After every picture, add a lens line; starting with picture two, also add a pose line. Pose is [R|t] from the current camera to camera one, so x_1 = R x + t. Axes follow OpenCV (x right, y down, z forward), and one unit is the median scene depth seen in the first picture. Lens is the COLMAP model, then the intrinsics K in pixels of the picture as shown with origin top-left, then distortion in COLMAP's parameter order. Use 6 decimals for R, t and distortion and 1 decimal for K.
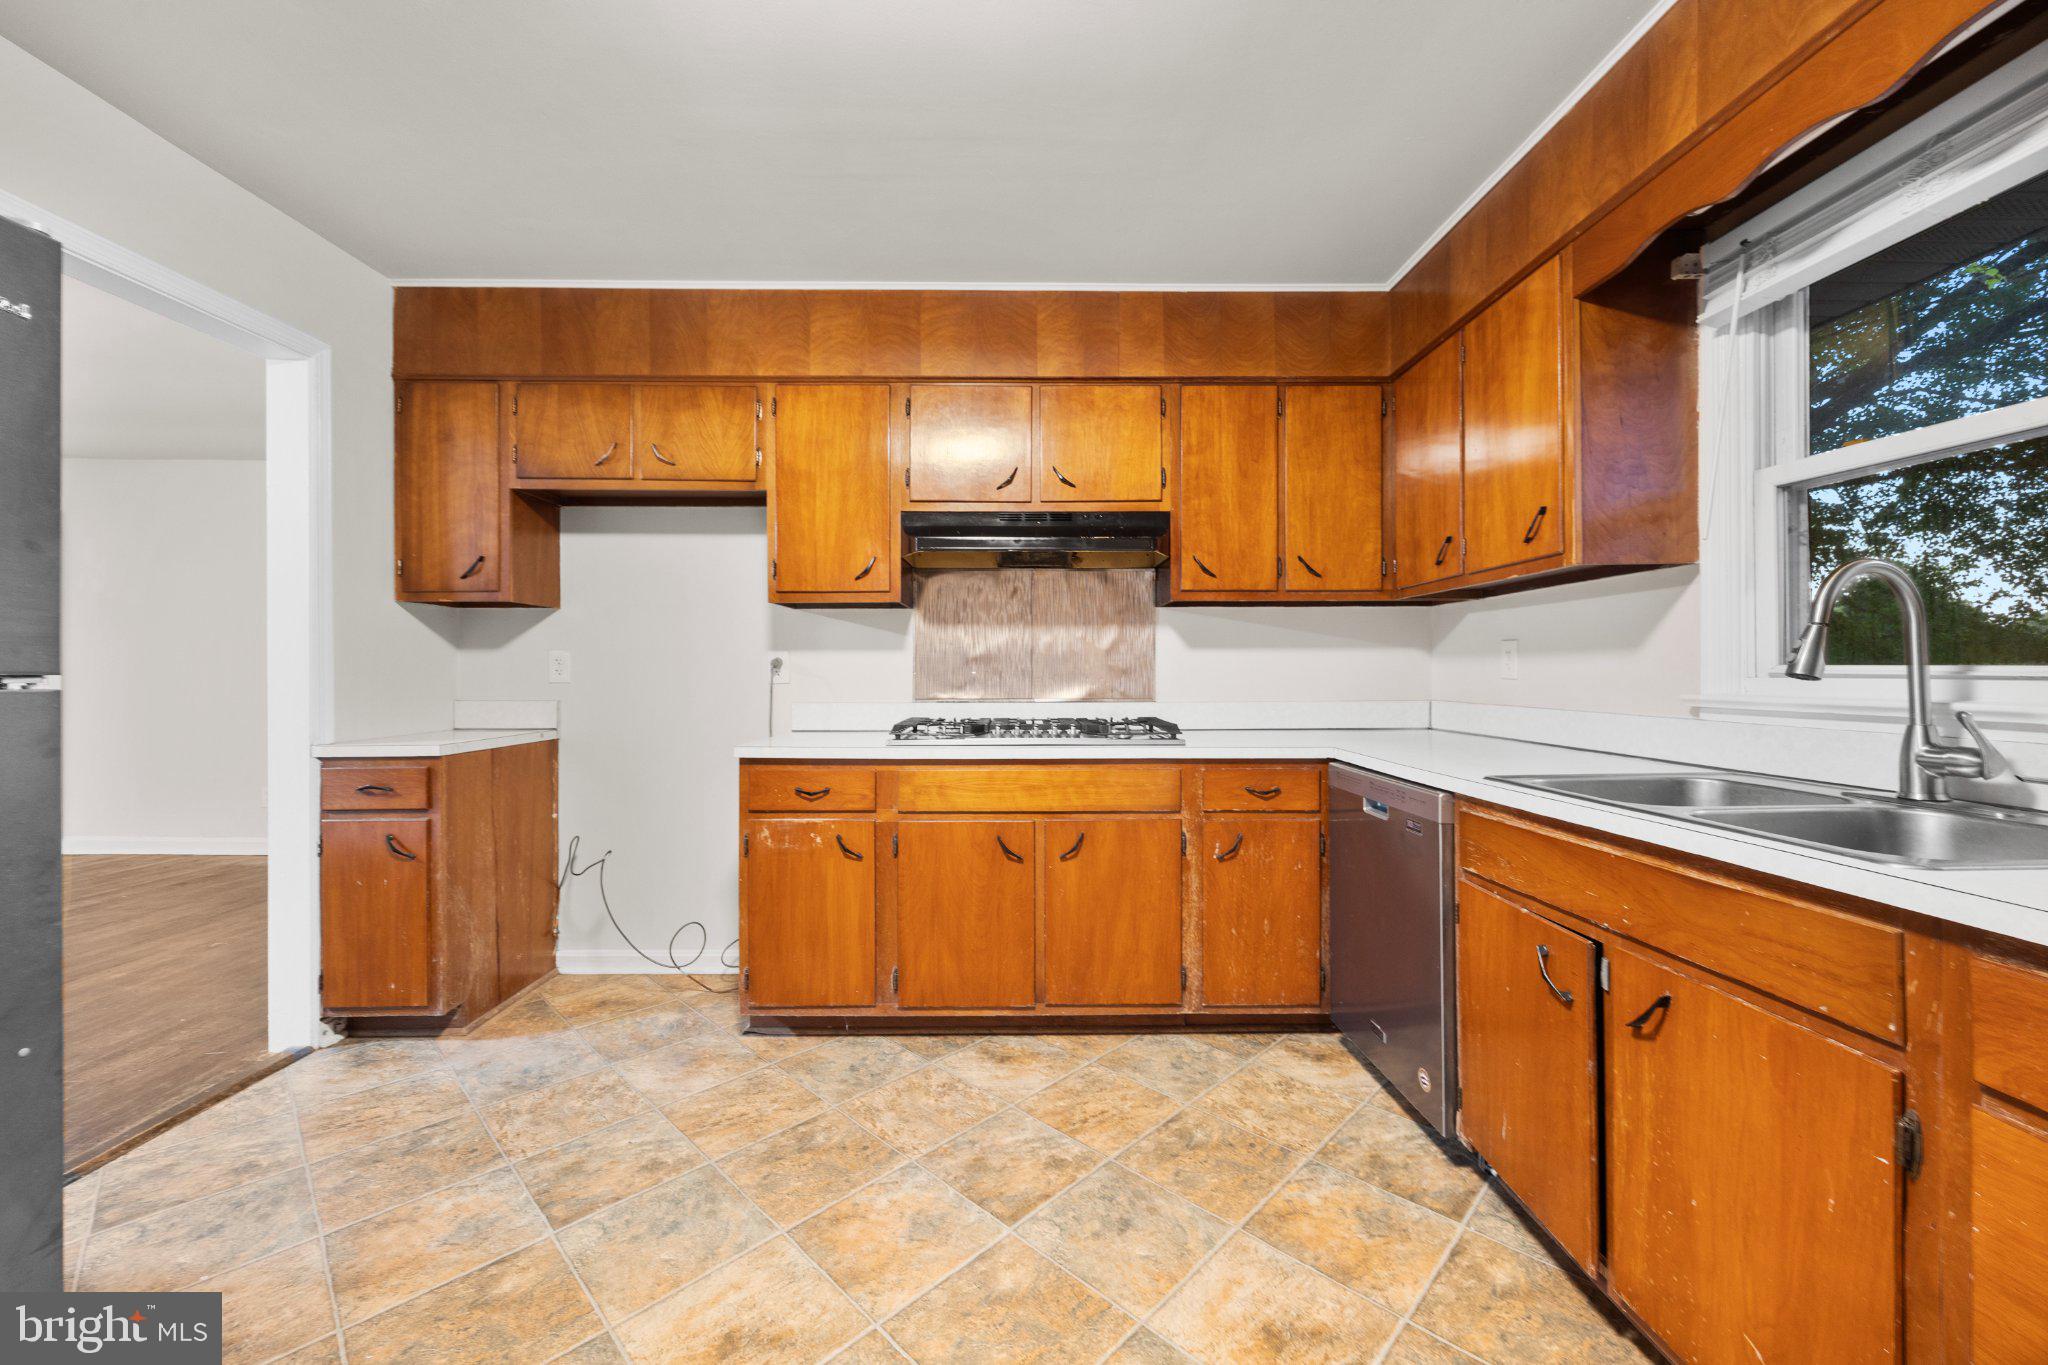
lens RADIAL K [[781.7, 0, 1016.3], [0, 781.7, 672.2], [0, 0, 1]] dist [-0.002441, -0.000402]
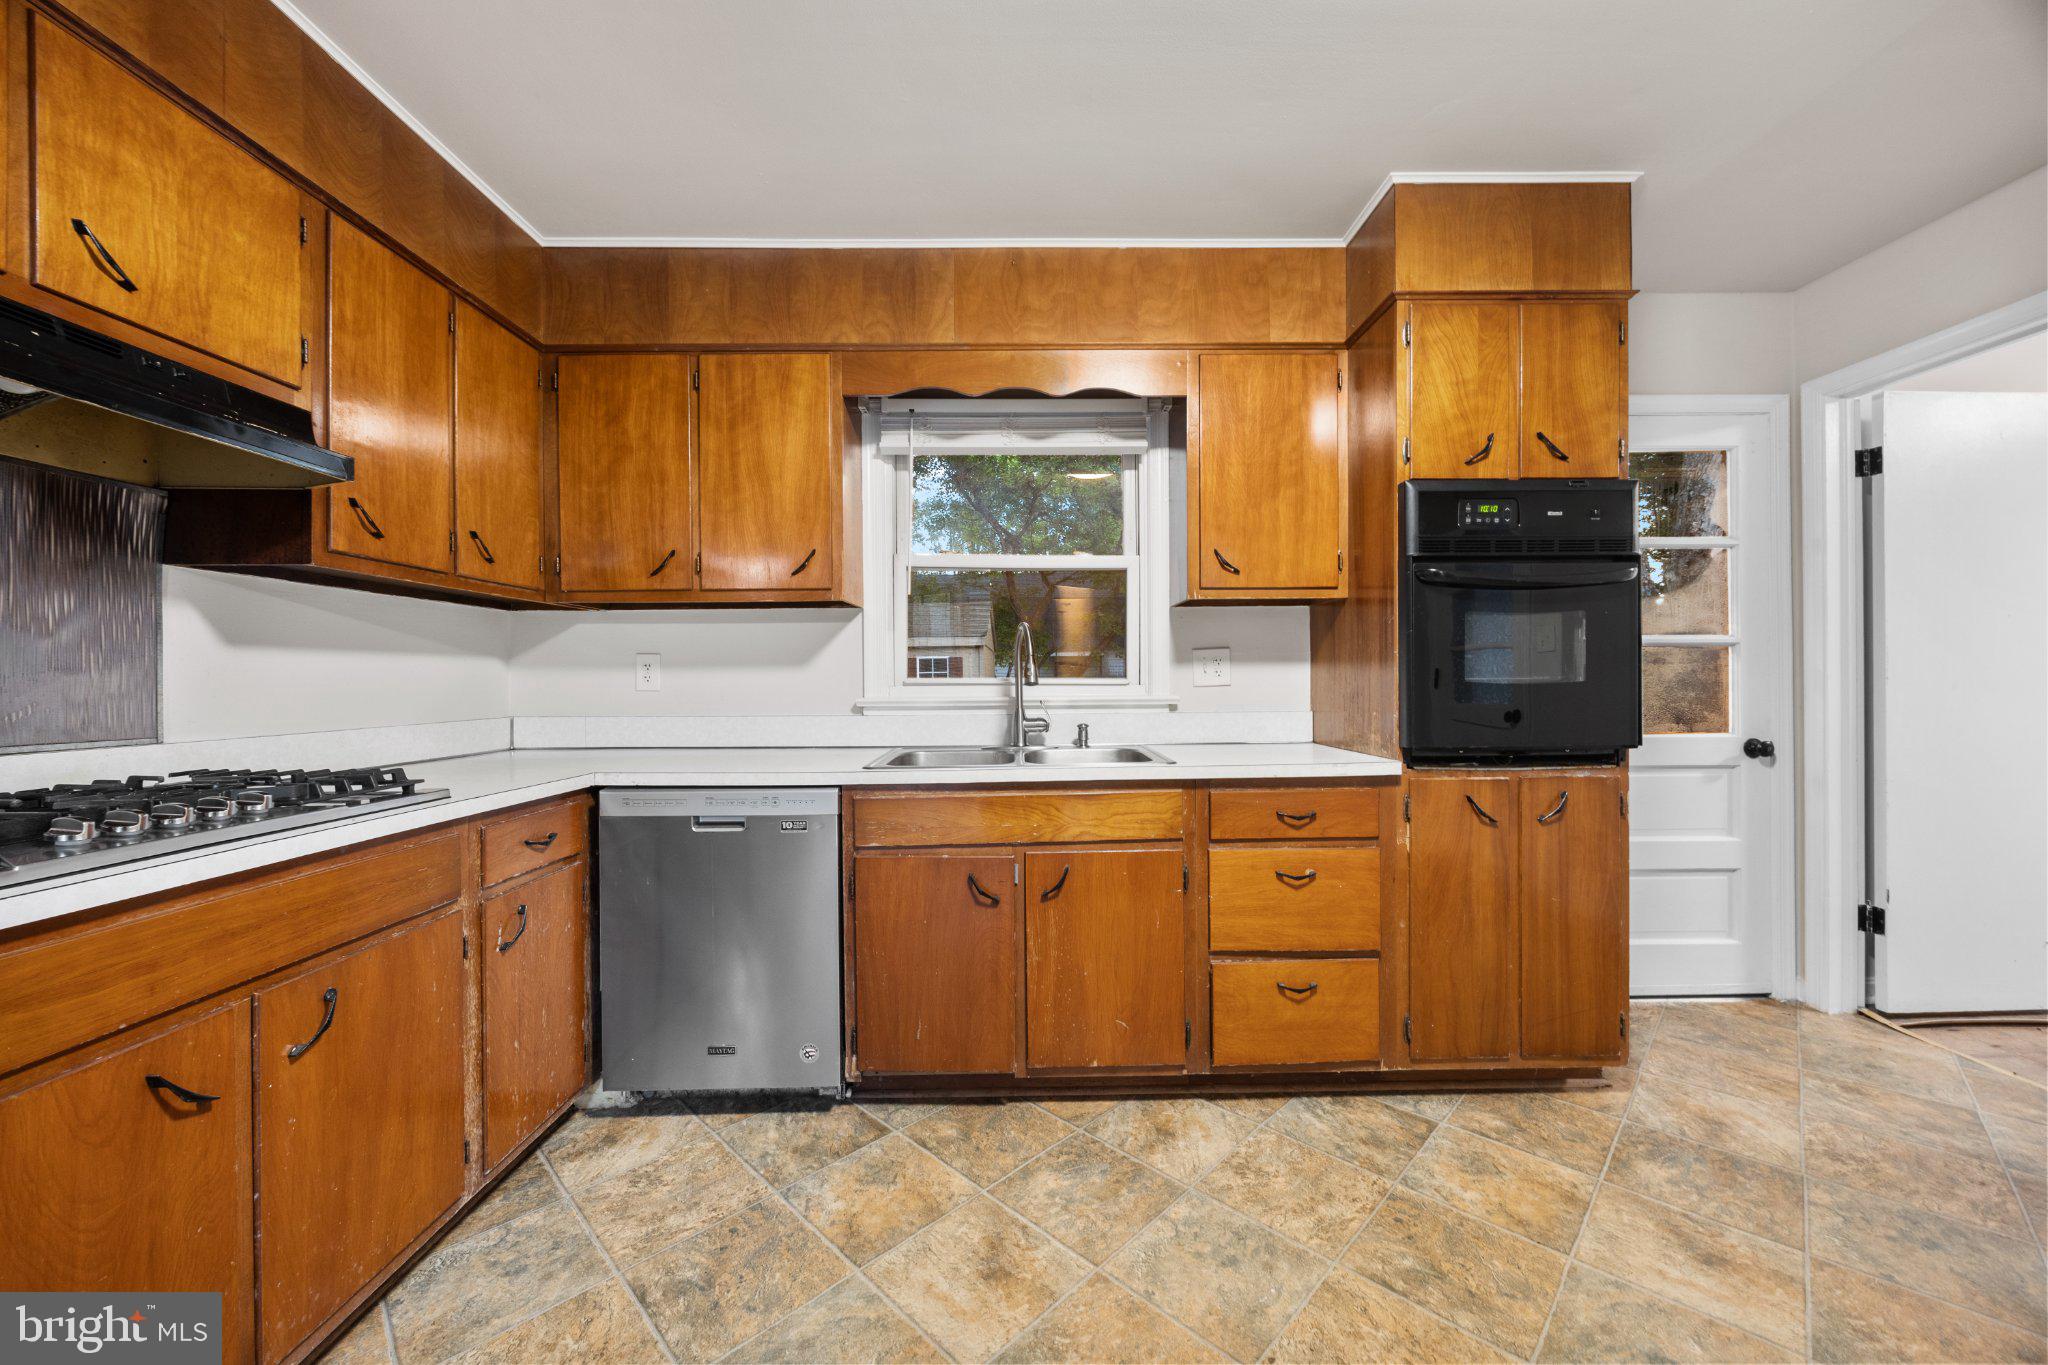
lens RADIAL K [[781.7, 0, 1022.1], [0, 781.7, 681.1], [0, 0, 1]] dist [-0.002441, -0.000402]
pose [[0.000269, 0.002630, 0.999997, -0.475859], [0.006924, 0.999973, -0.002632, 0.001959], [-0.999976, 0.006925, 0.000251, 0.571110]]
